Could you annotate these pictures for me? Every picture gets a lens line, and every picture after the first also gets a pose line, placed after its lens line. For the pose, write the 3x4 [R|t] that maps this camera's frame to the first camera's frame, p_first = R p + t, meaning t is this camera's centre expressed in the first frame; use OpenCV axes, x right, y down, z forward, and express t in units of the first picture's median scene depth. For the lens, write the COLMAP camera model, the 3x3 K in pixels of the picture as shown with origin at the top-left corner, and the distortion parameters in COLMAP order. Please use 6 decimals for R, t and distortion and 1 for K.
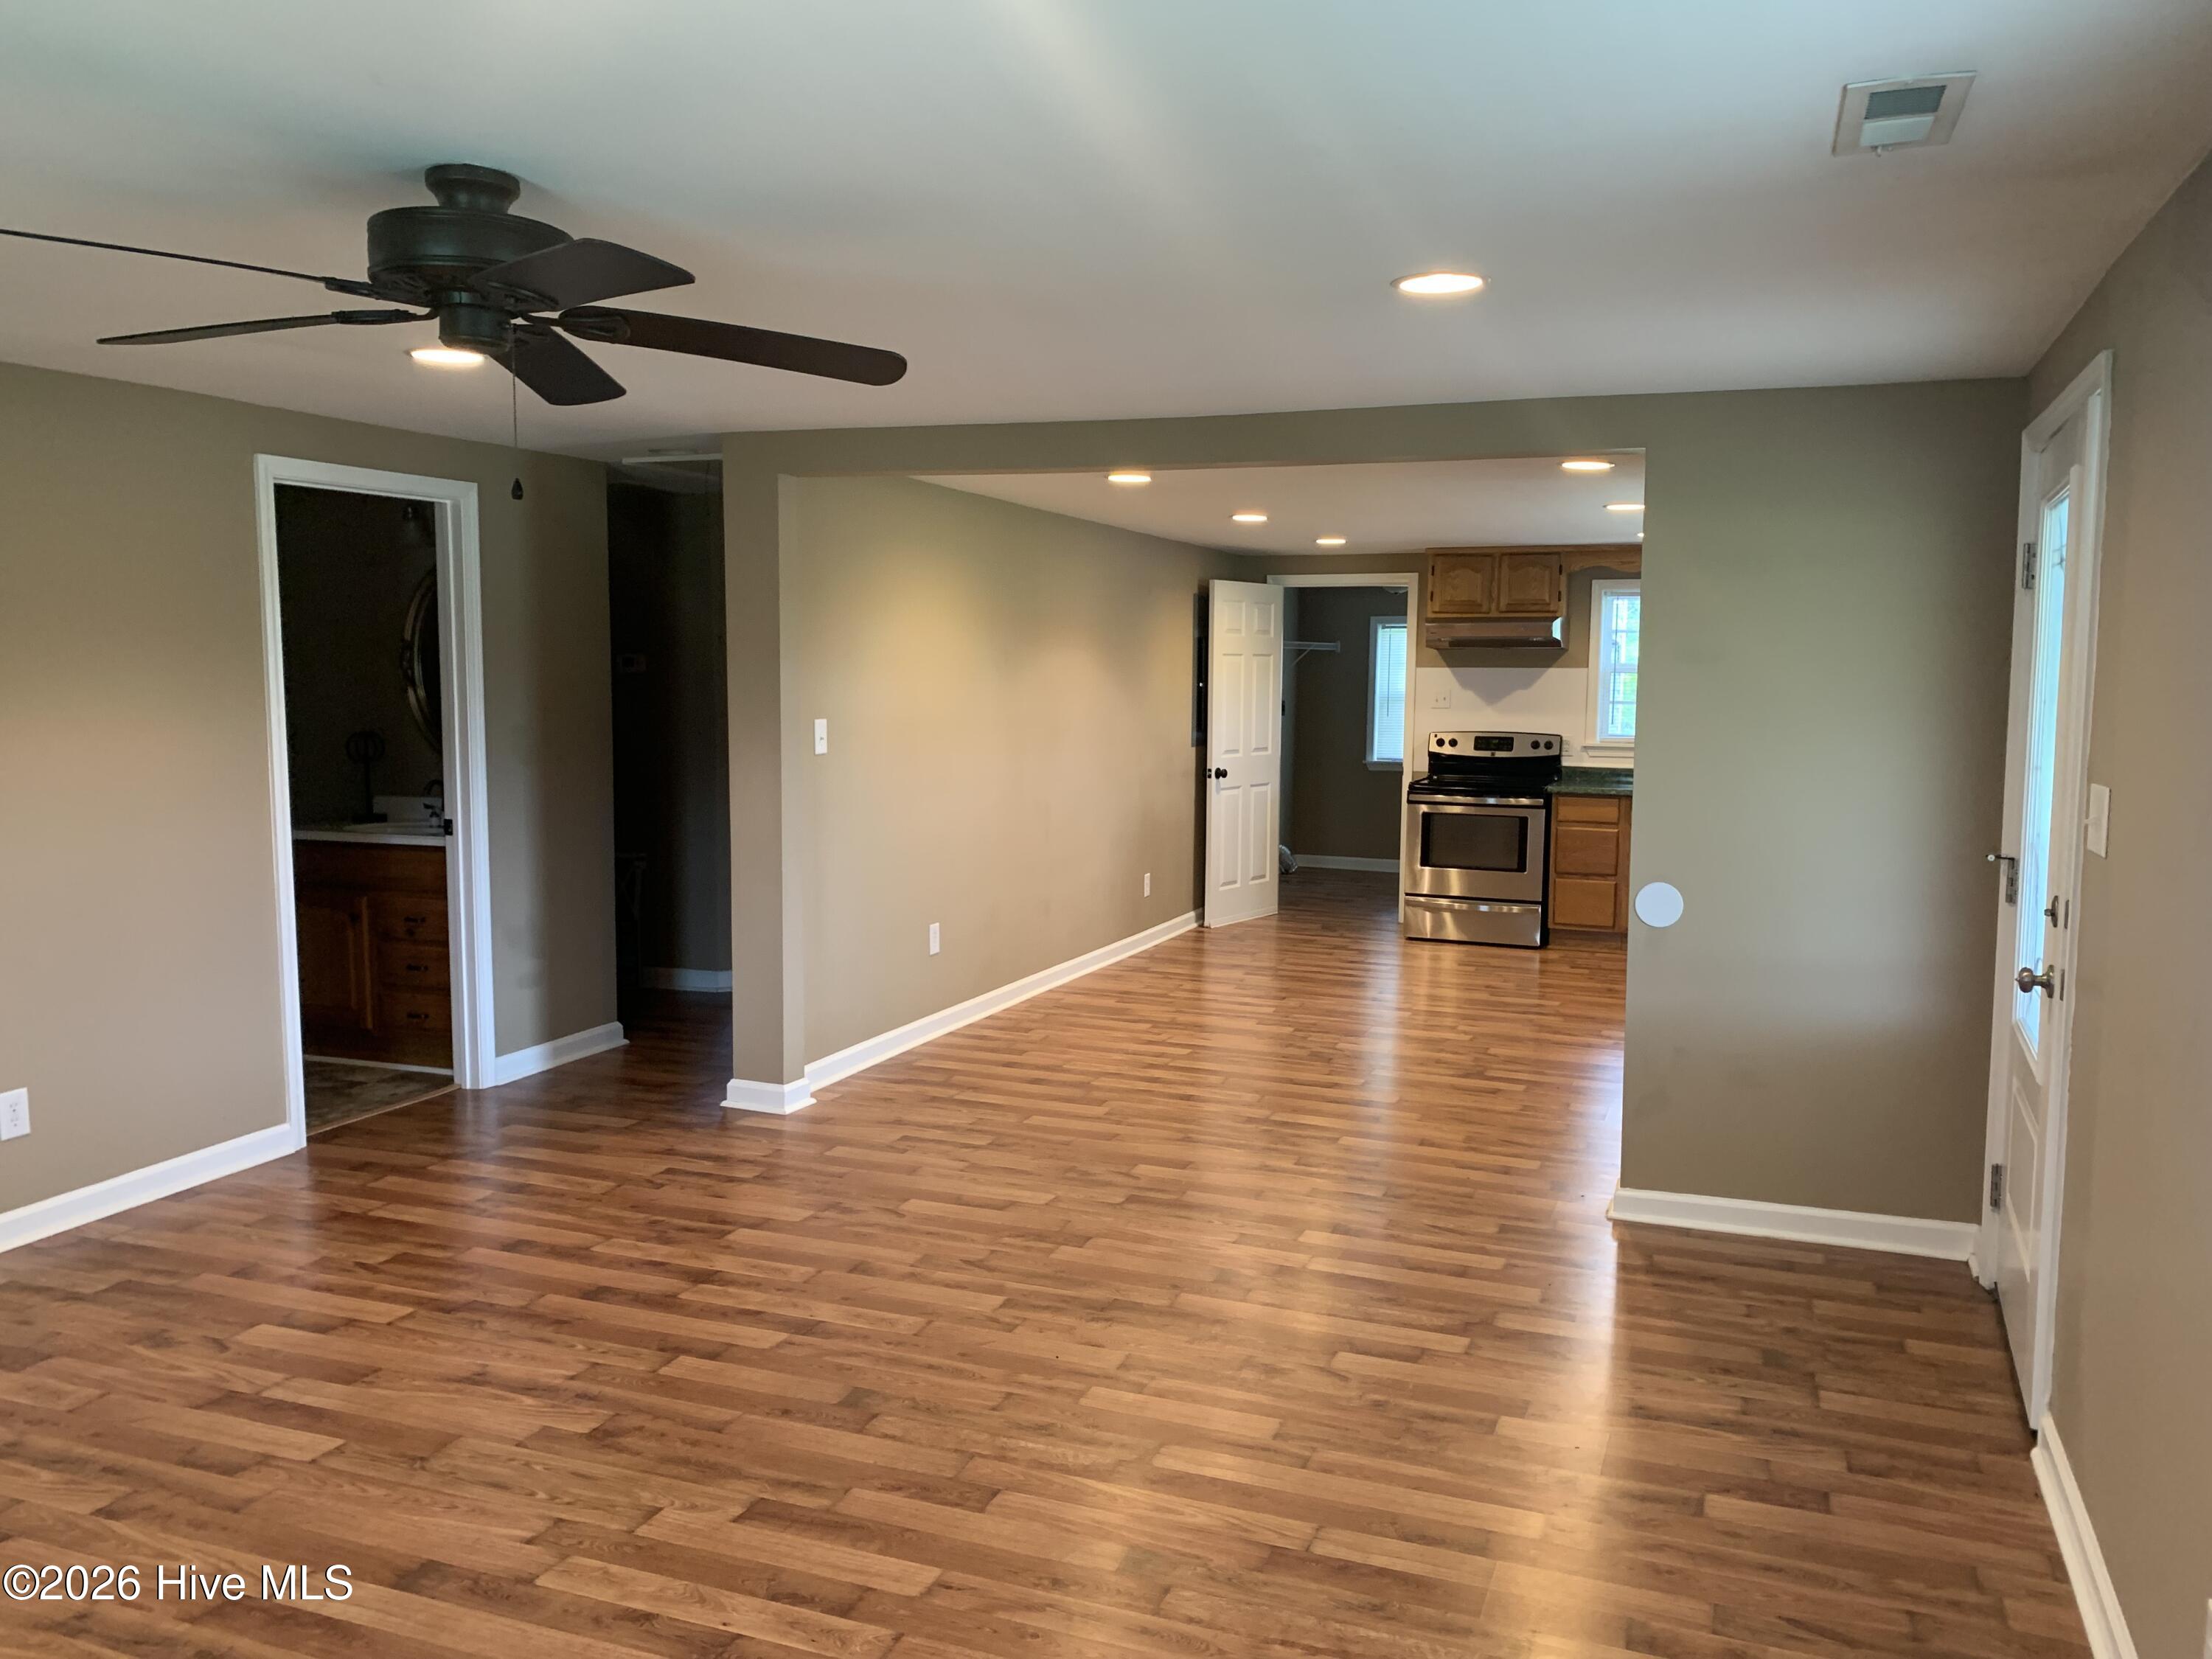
lens RADIAL K [[1680.7, 0, 1117.9], [0, 1680.7, 821.6], [0, 0, 1]] dist [0.070782, -0.123349]
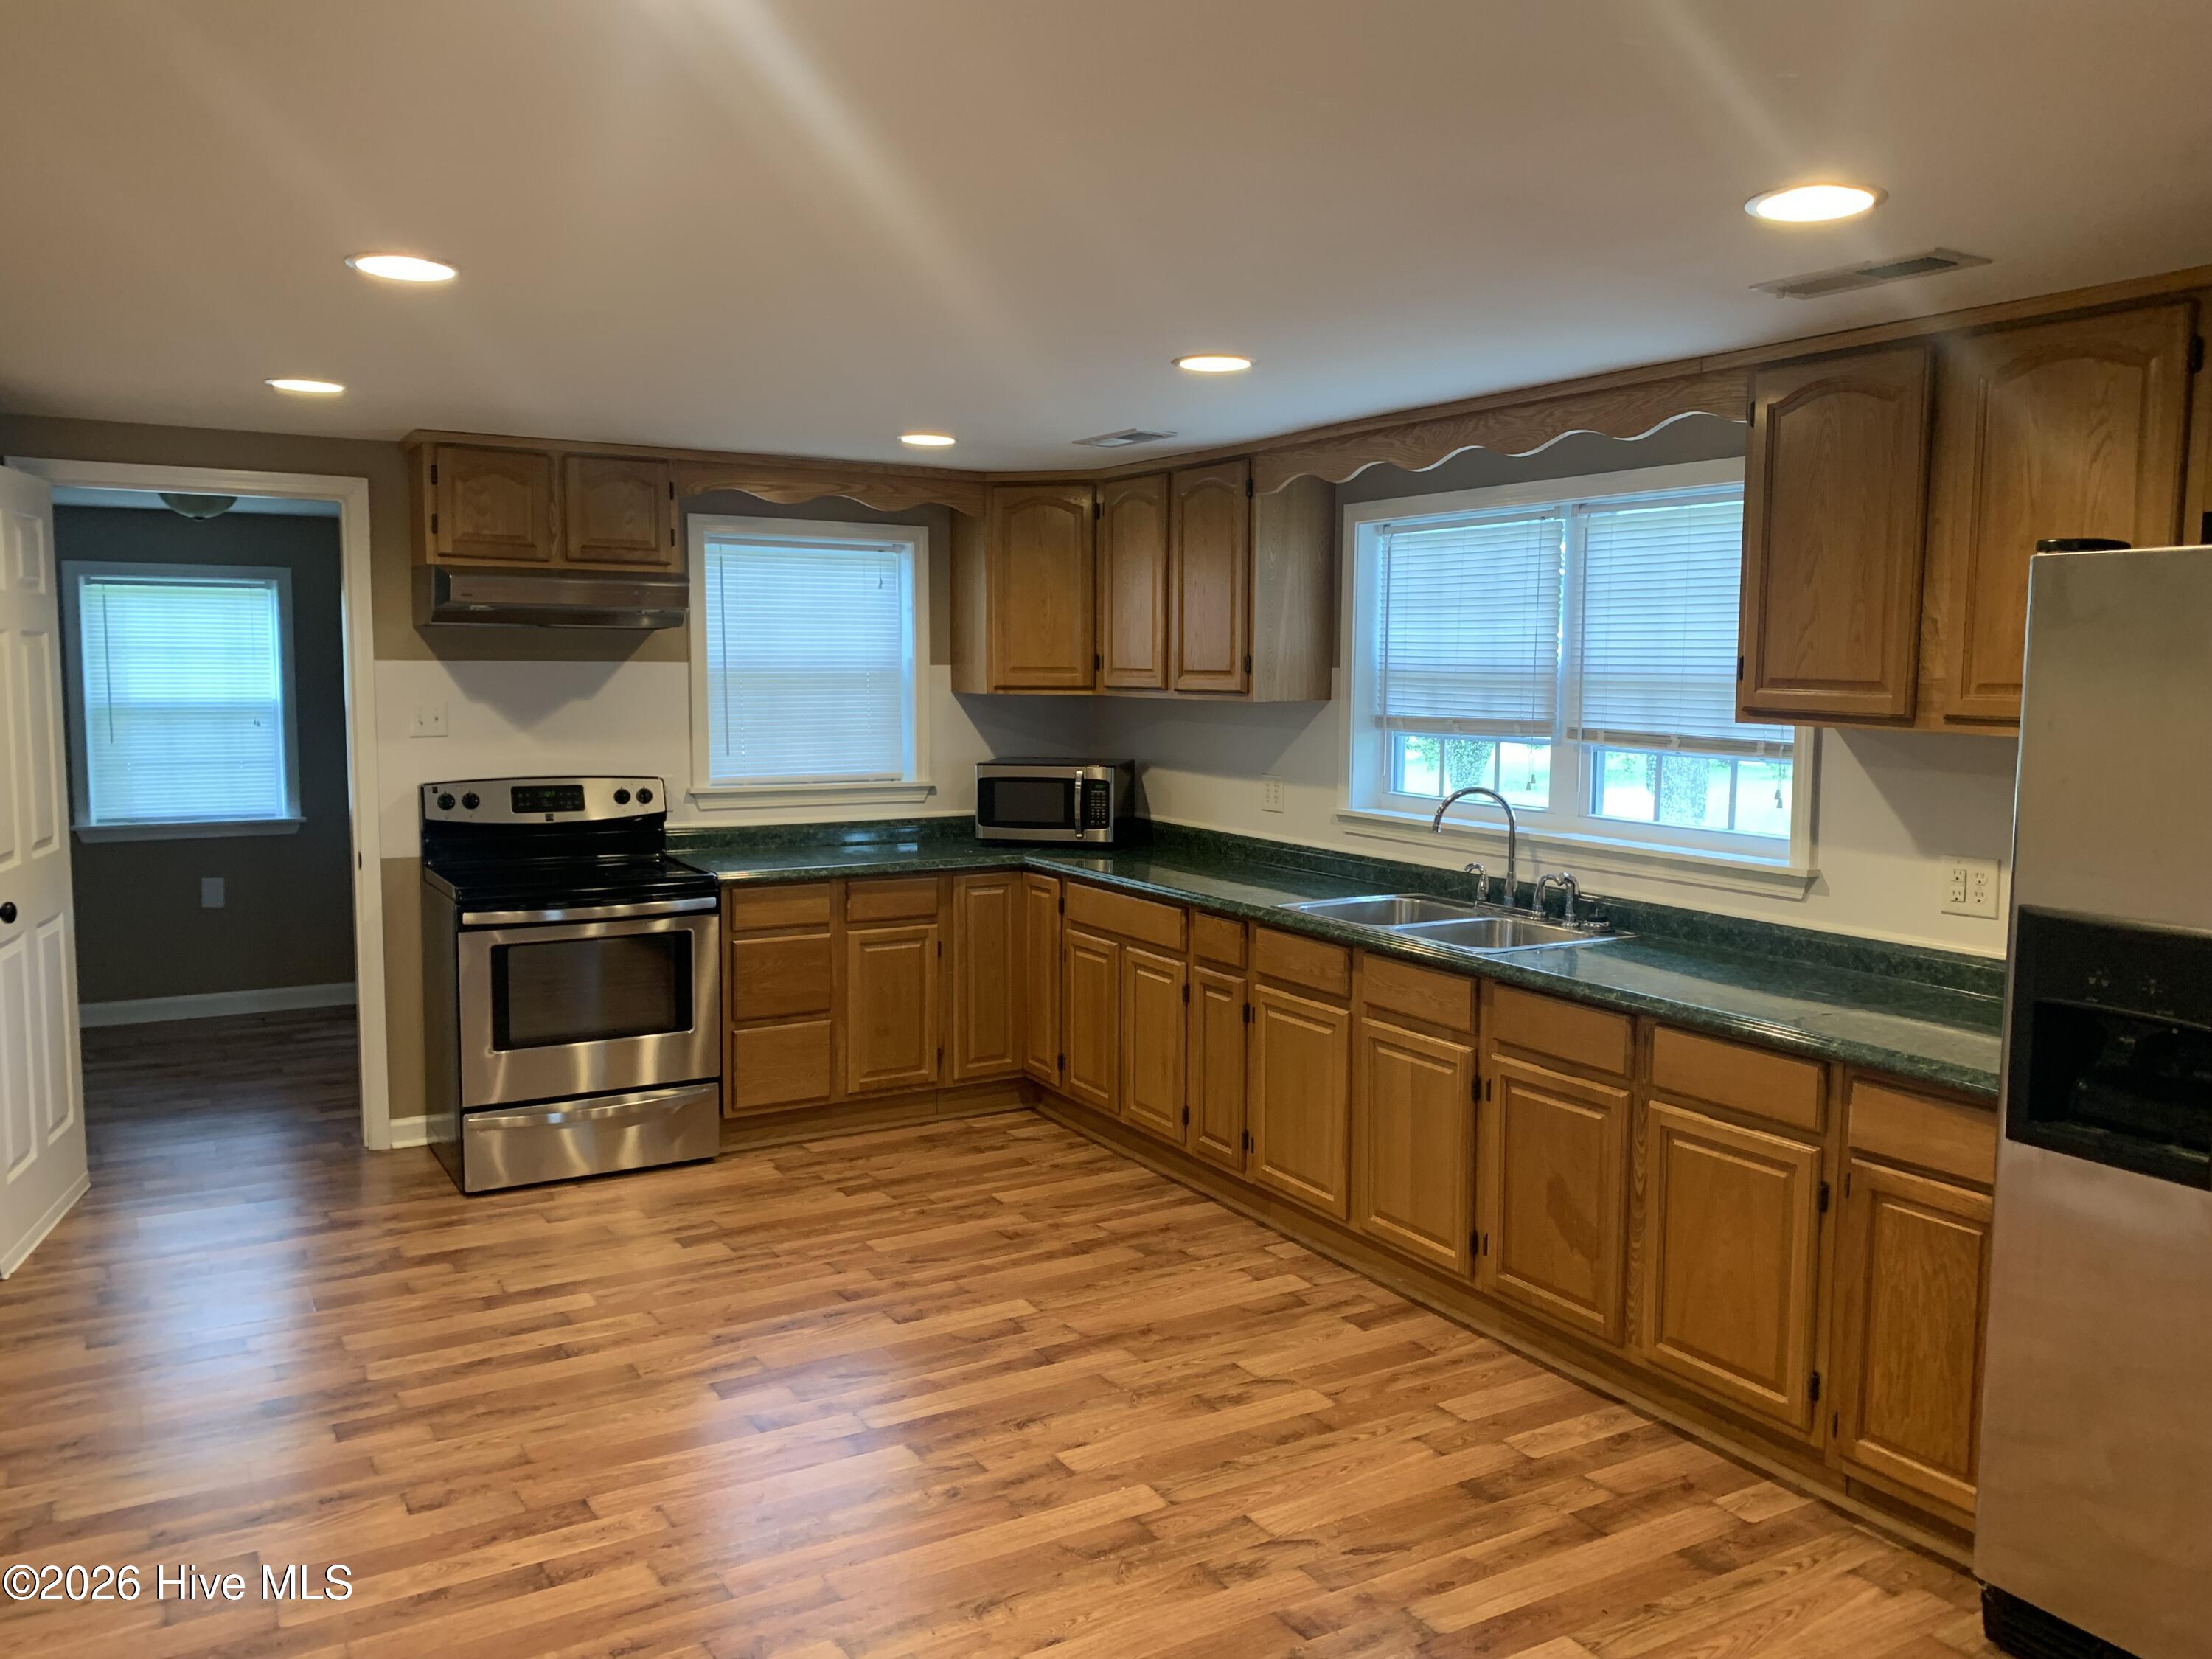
lens RADIAL K [[1687.2, 0, 1113.1], [0, 1687.2, 811.7], [0, 0, 1]] dist [0.095879, -0.139430]
pose [[0.614983, -0.072203, 0.785228, -0.106842], [0.065979, 0.997019, 0.040004, -0.054204], [-0.785775, 0.027207, 0.617913, 0.529291]]
